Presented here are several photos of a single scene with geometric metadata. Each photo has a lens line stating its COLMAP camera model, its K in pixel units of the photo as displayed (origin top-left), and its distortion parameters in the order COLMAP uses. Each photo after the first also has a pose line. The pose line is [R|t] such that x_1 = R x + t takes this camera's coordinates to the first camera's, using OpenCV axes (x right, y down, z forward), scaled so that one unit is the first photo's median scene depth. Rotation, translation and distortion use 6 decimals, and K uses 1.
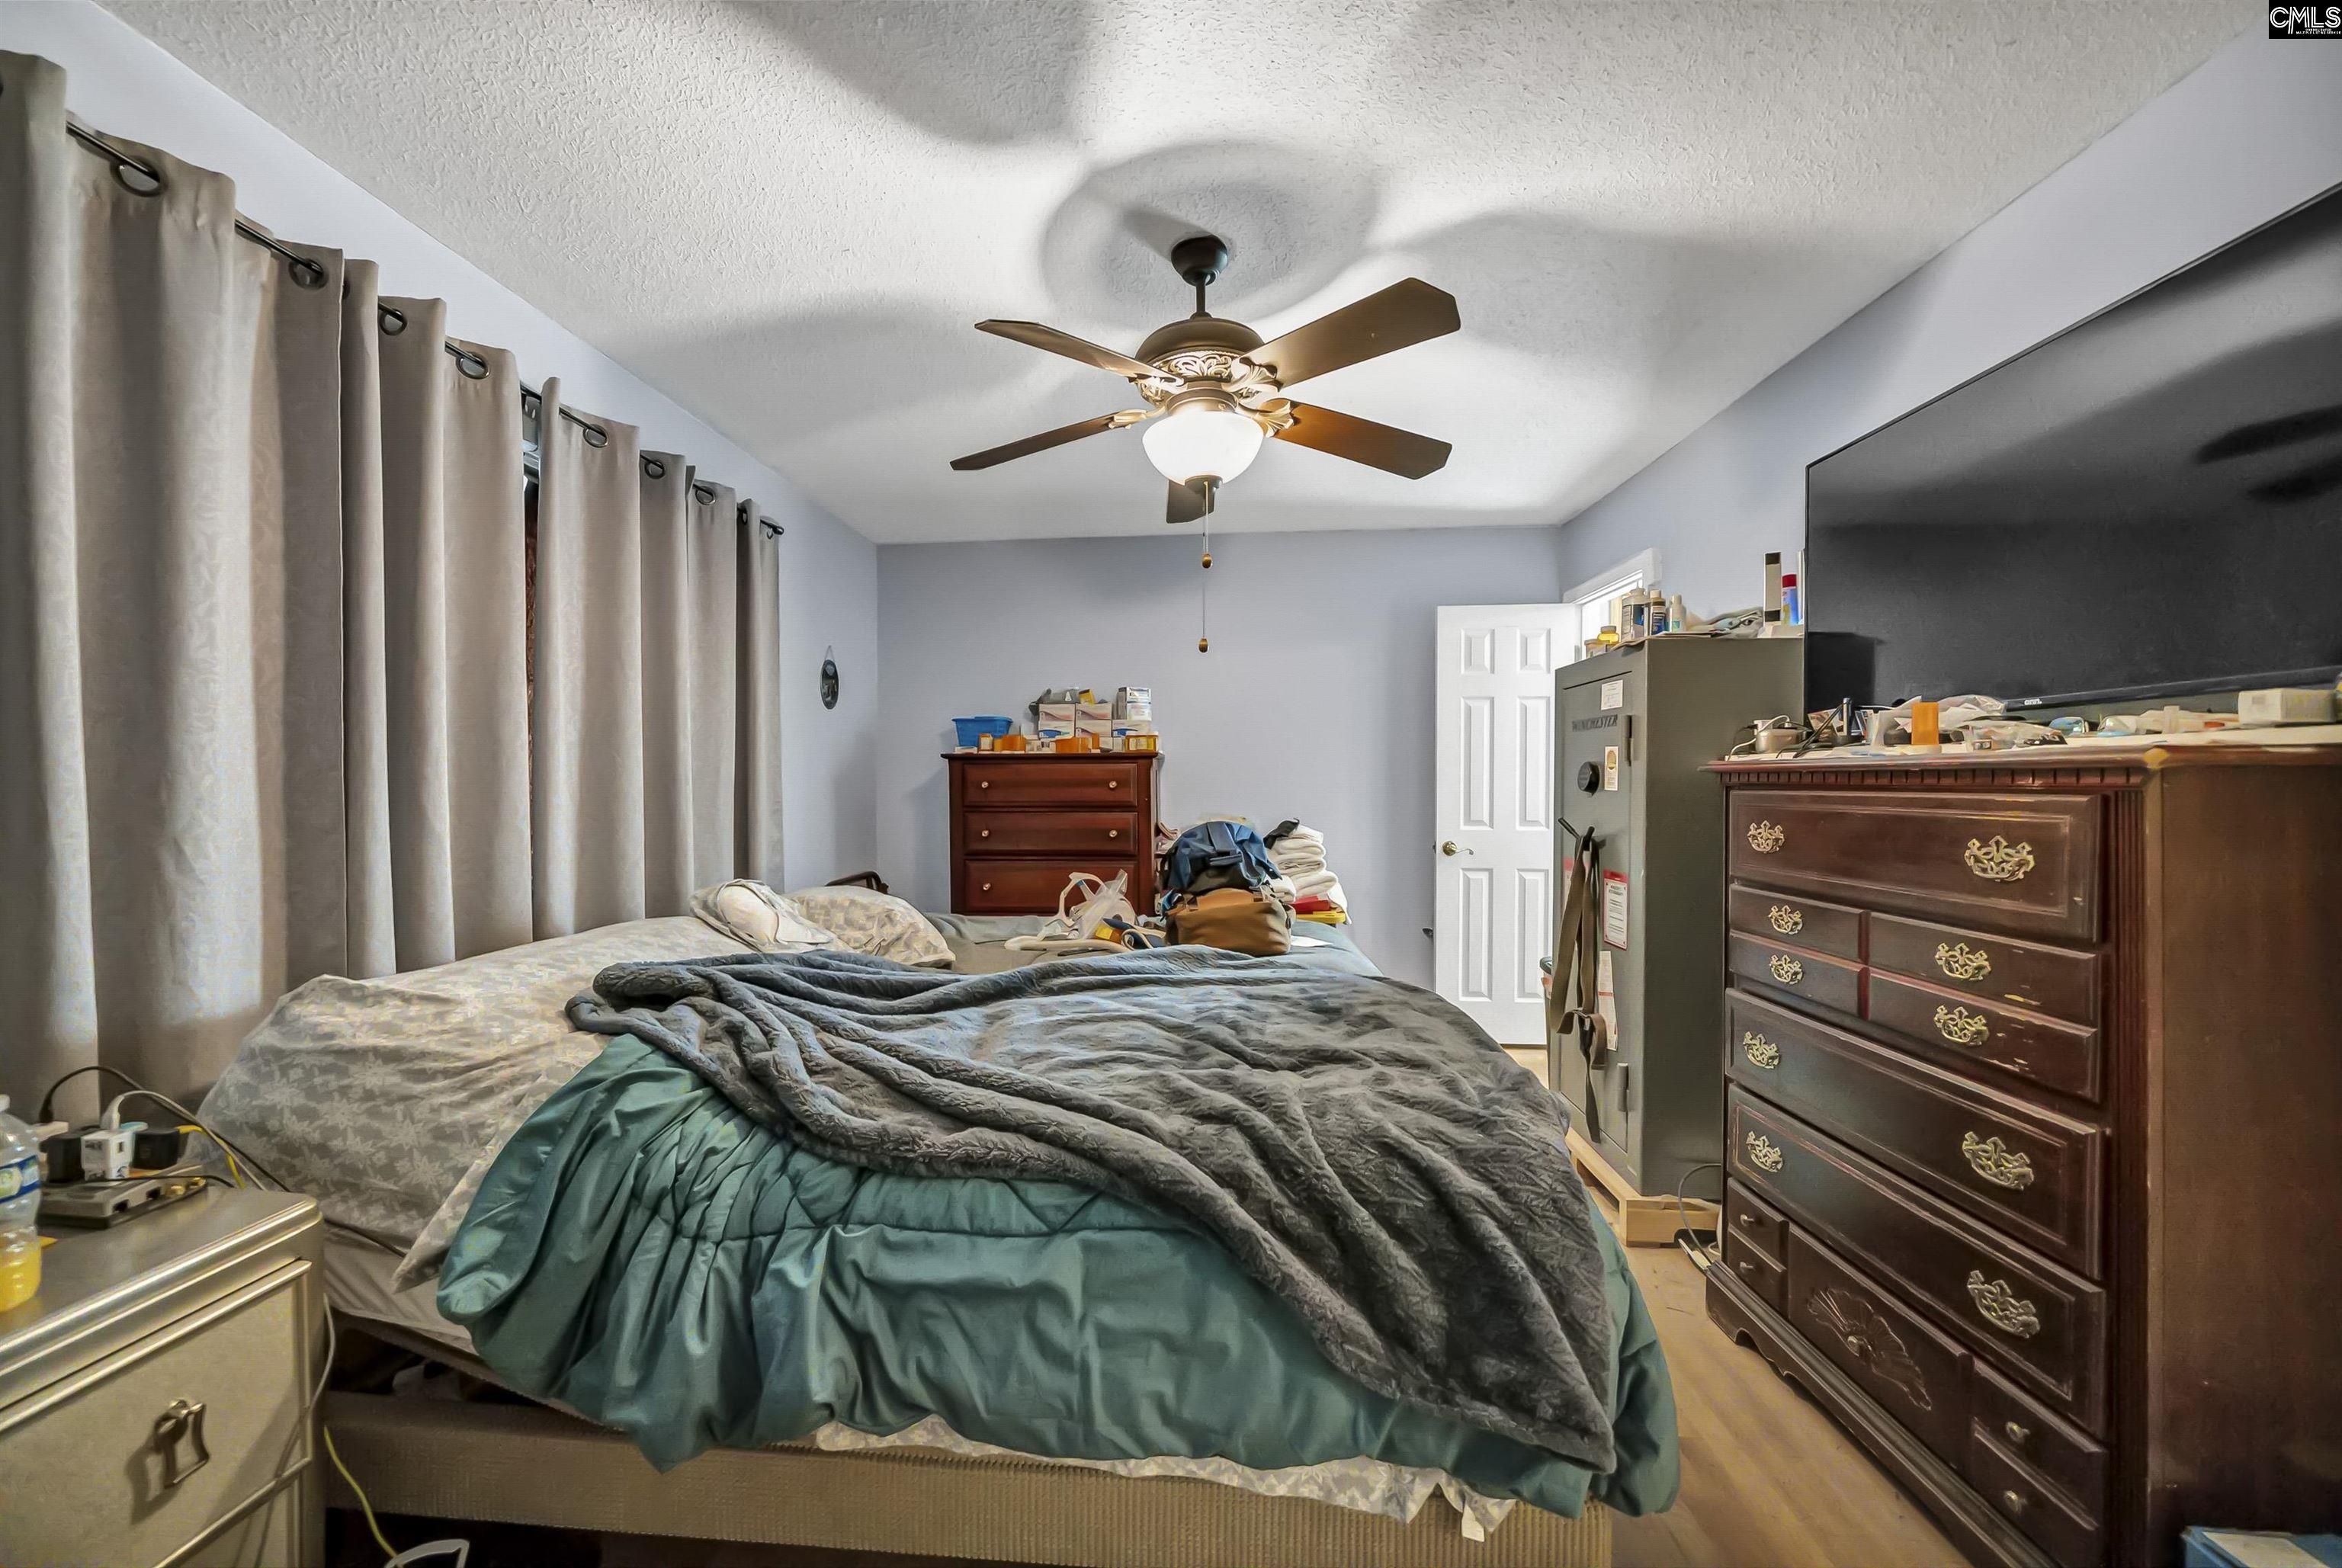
lens RADIAL K [[812.6, 0, 1146.4], [0, 812.6, 779.0], [0, 0, 1]] dist [-0.002301, -0.000043]
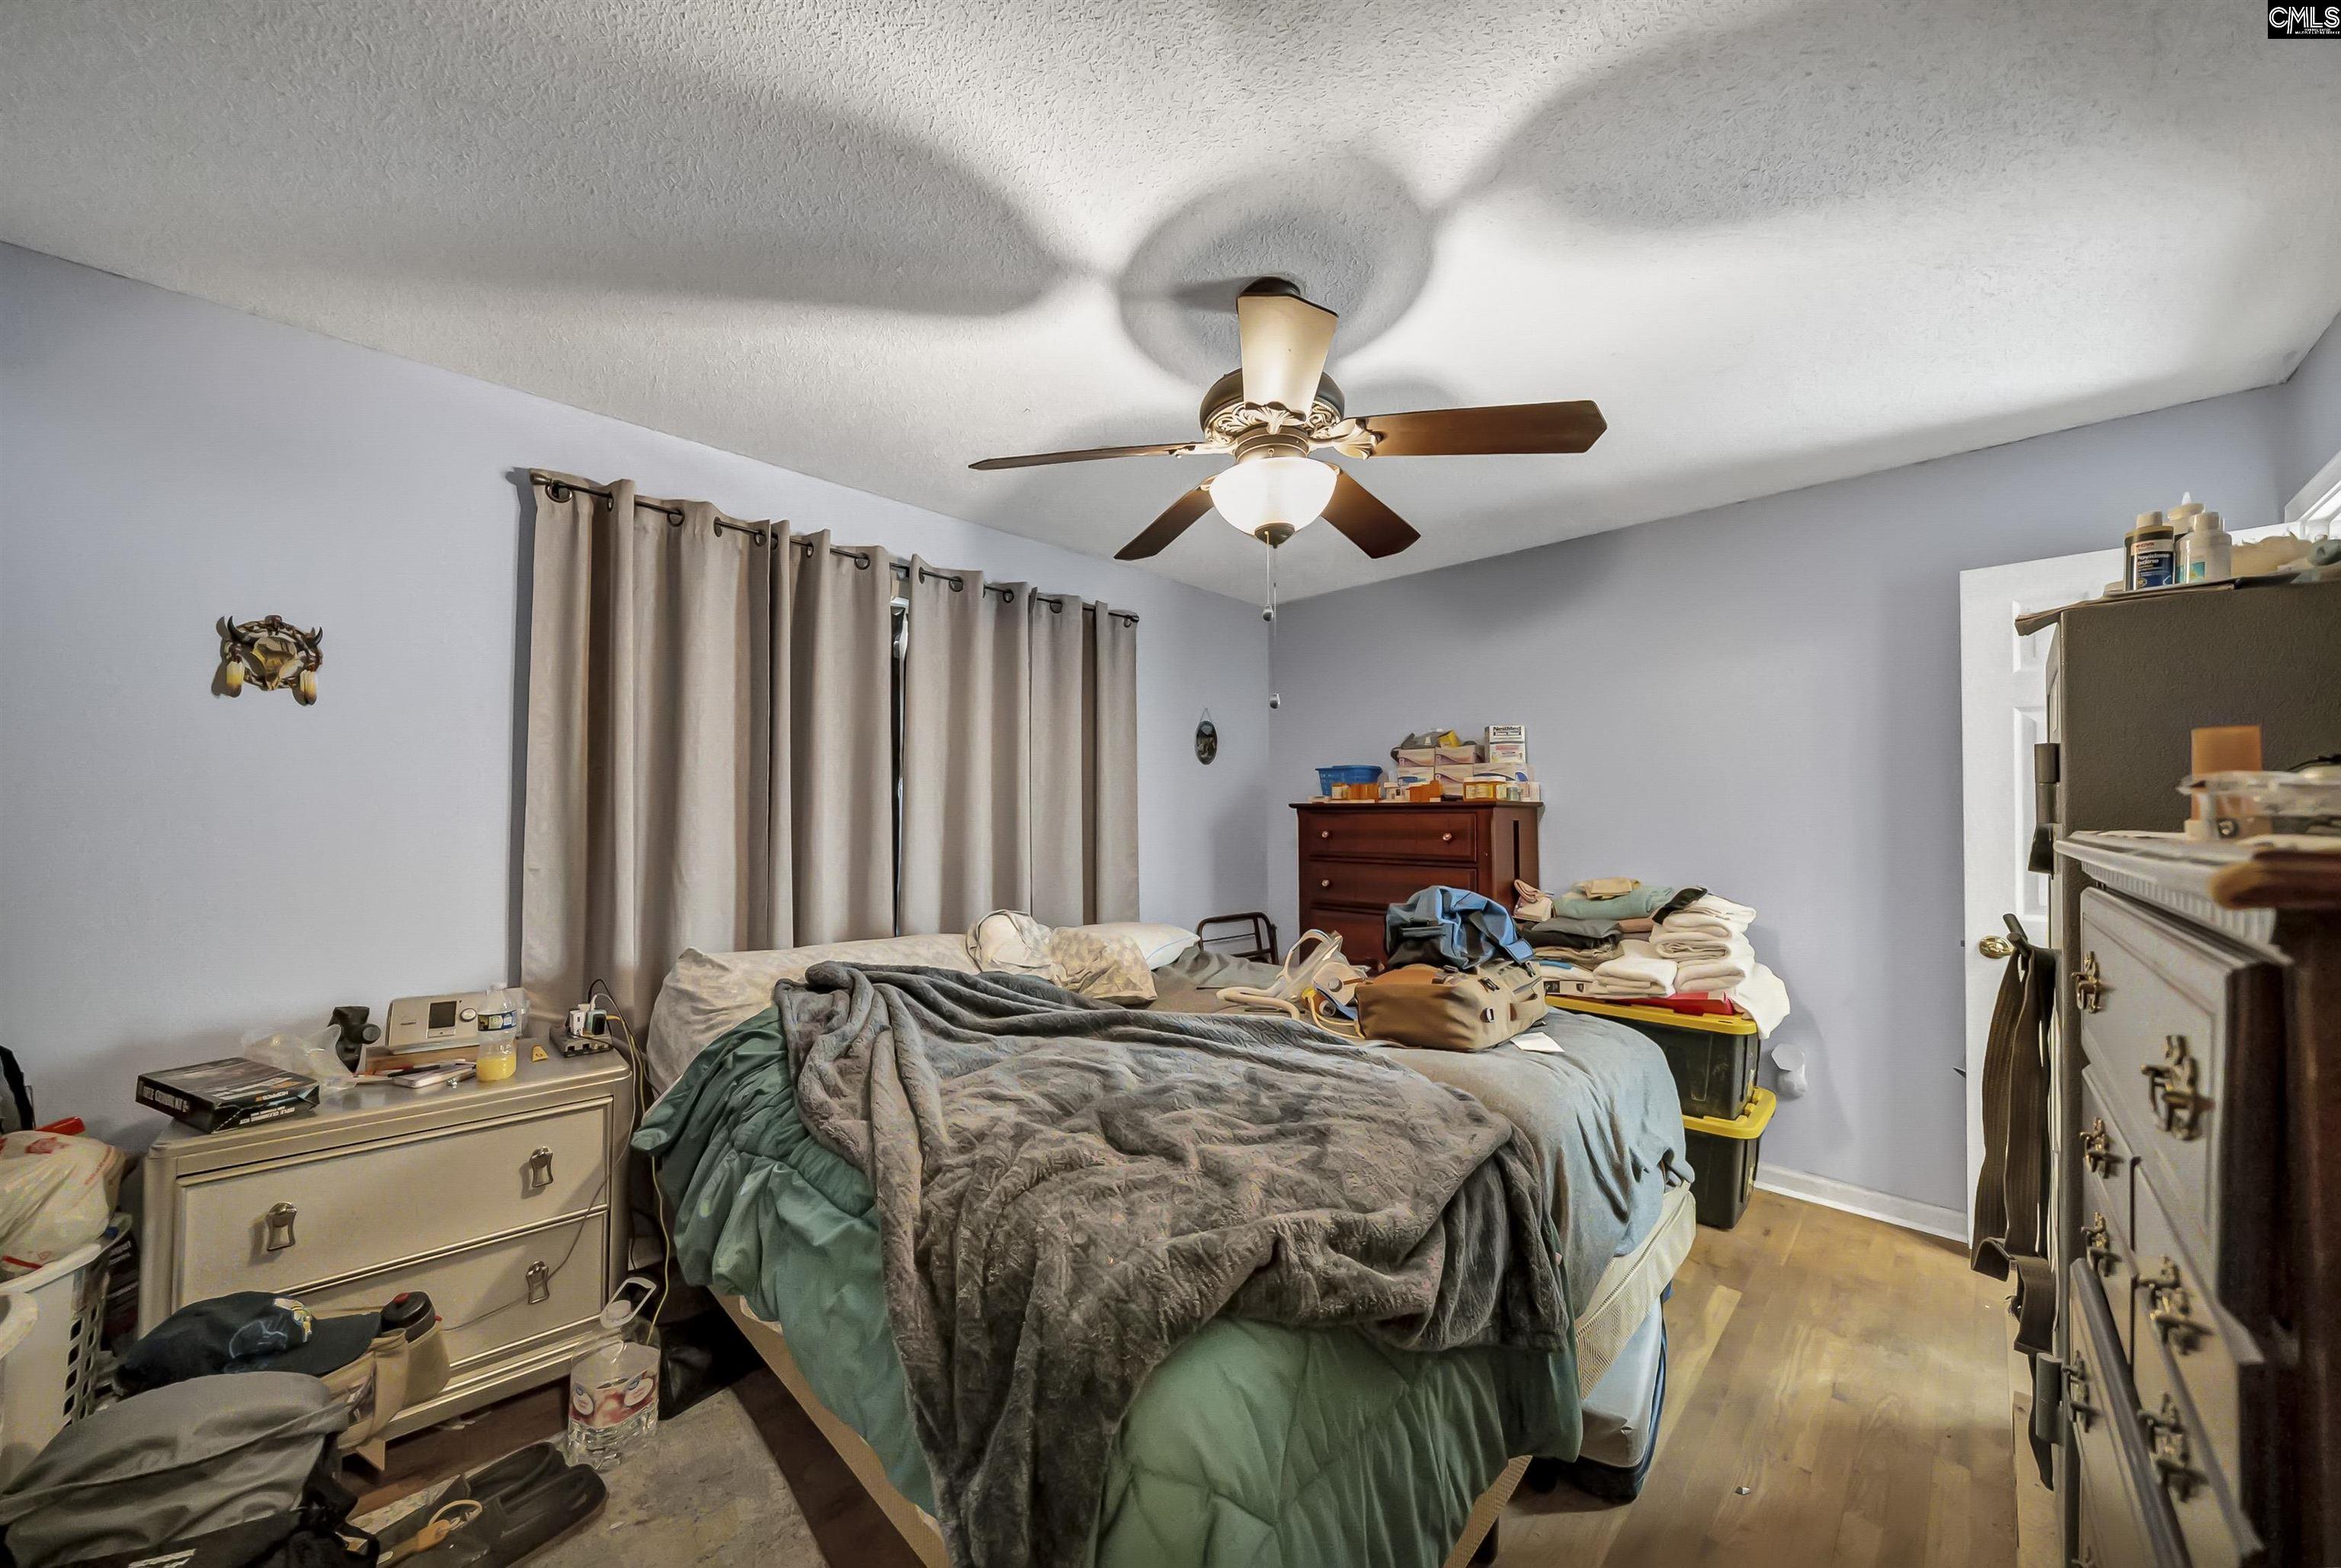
lens RADIAL K [[829.6, 0, 1176.2], [0, 829.6, 794.0], [0, 0, 1]] dist [-0.000429, 0.000007]
pose [[0.762968, -0.011605, -0.646332, 0.495456], [-0.005321, 0.999692, -0.024230, -0.026016], [0.646414, 0.021926, 0.762672, 0.154447]]
